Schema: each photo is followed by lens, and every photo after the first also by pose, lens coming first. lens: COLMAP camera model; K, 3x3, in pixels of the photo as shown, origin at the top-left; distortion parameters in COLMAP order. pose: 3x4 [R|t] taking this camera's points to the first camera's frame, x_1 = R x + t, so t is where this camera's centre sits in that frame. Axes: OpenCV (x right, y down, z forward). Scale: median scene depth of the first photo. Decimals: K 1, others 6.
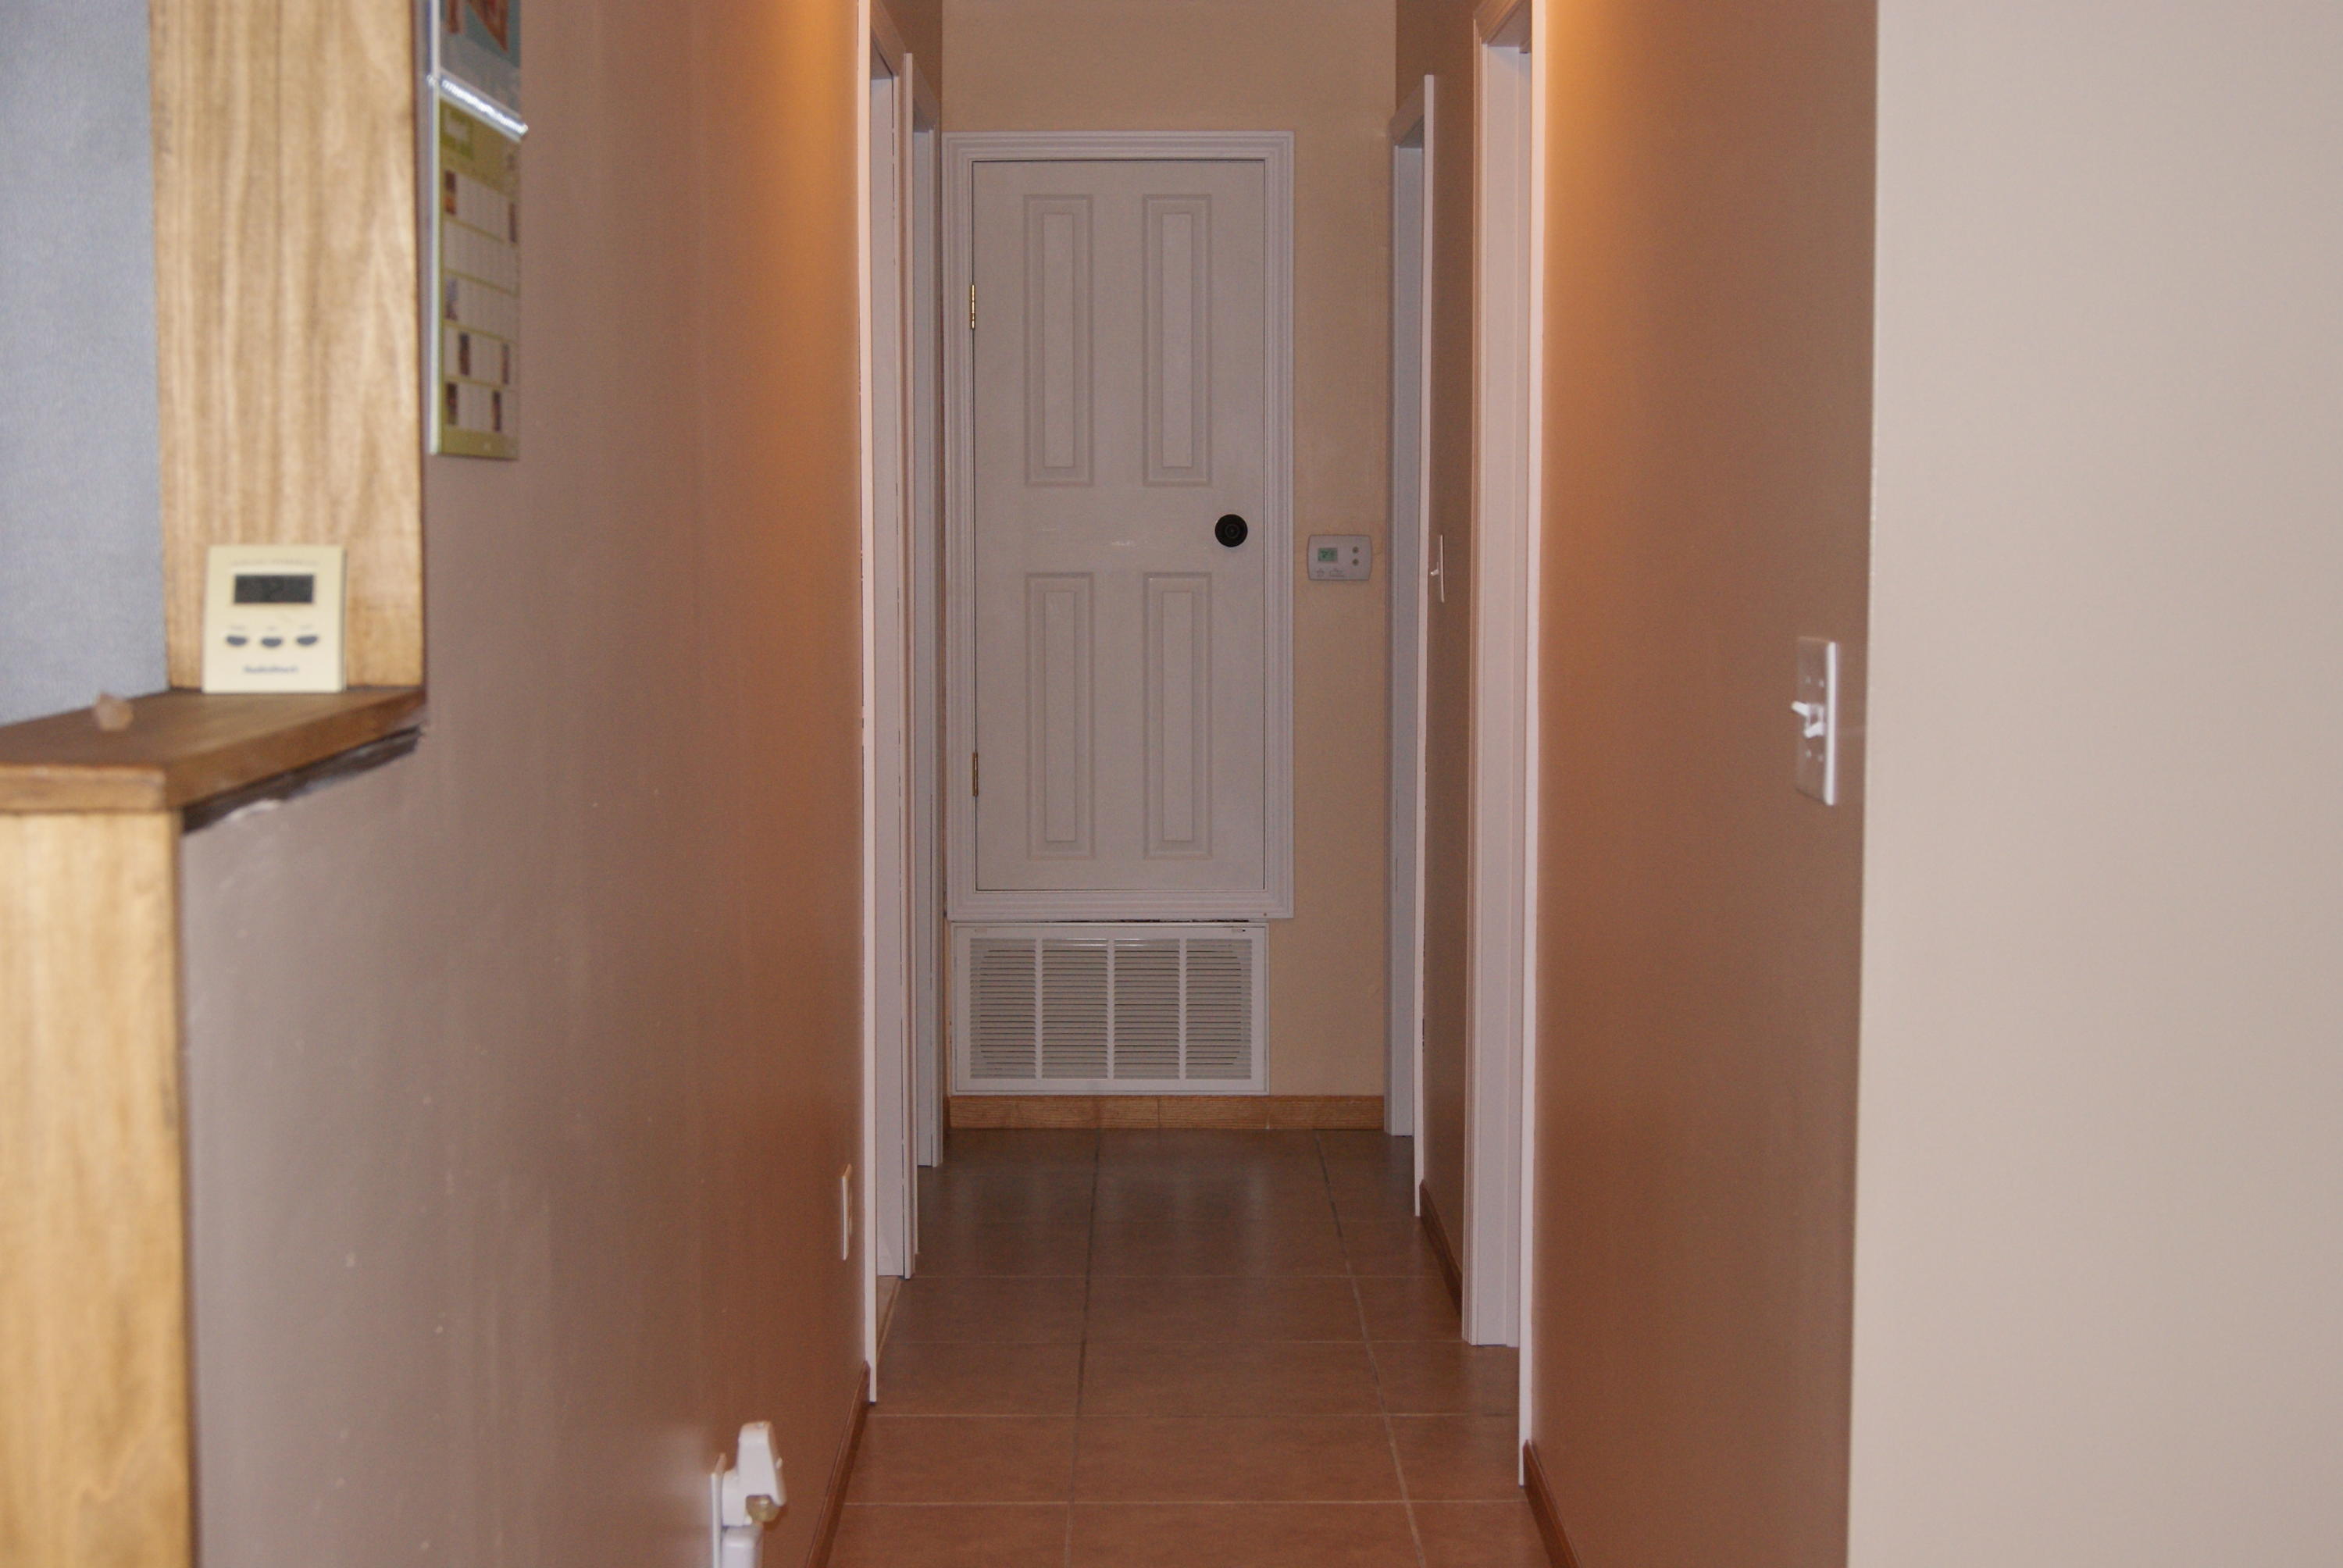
lens RADIAL K [[3627.6, 0, 1175.8], [0, 3627.6, 779.3], [0, 0, 1]] dist [-0.021353, 0.000000]
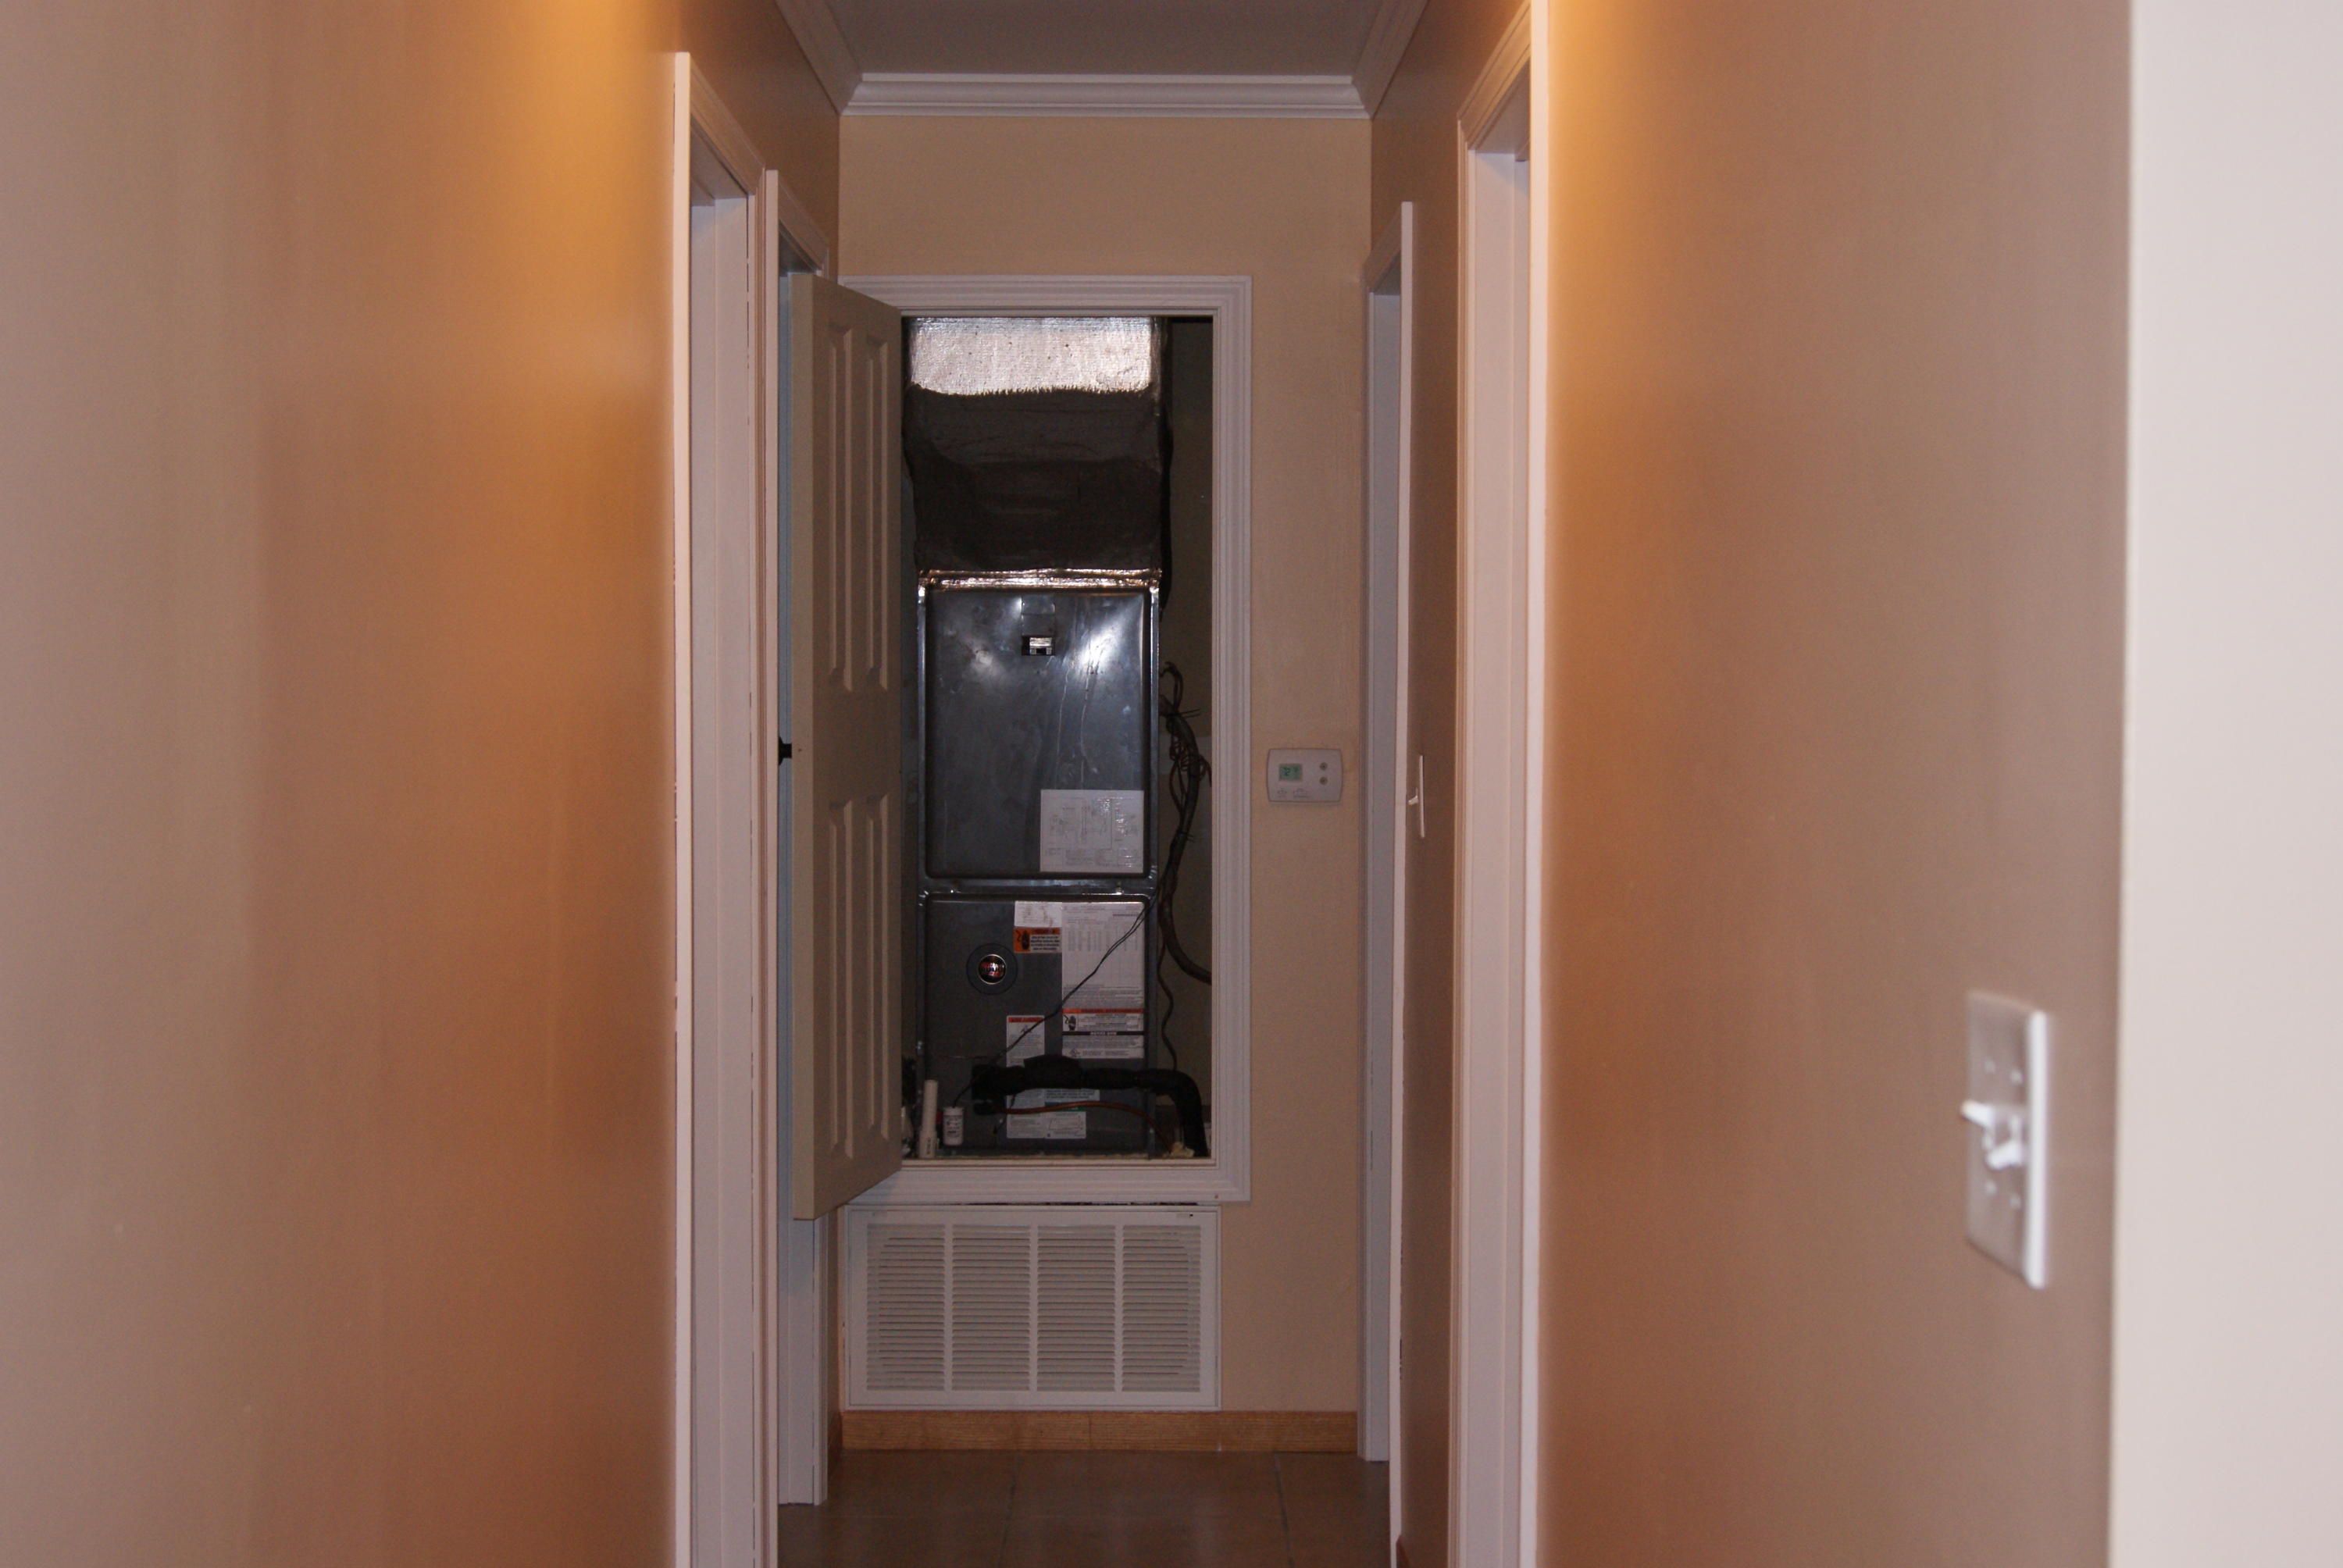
lens RADIAL K [[3627.6, 0, 1168.0], [0, 3627.6, 786.6], [0, 0, 1]] dist [-0.021353, 0.000000]
pose [[0.999995, 0.002690, -0.001845, 0.014845], [-0.002777, 0.998804, -0.048818, -0.017080], [0.001711, 0.048823, 0.998806, 0.153098]]
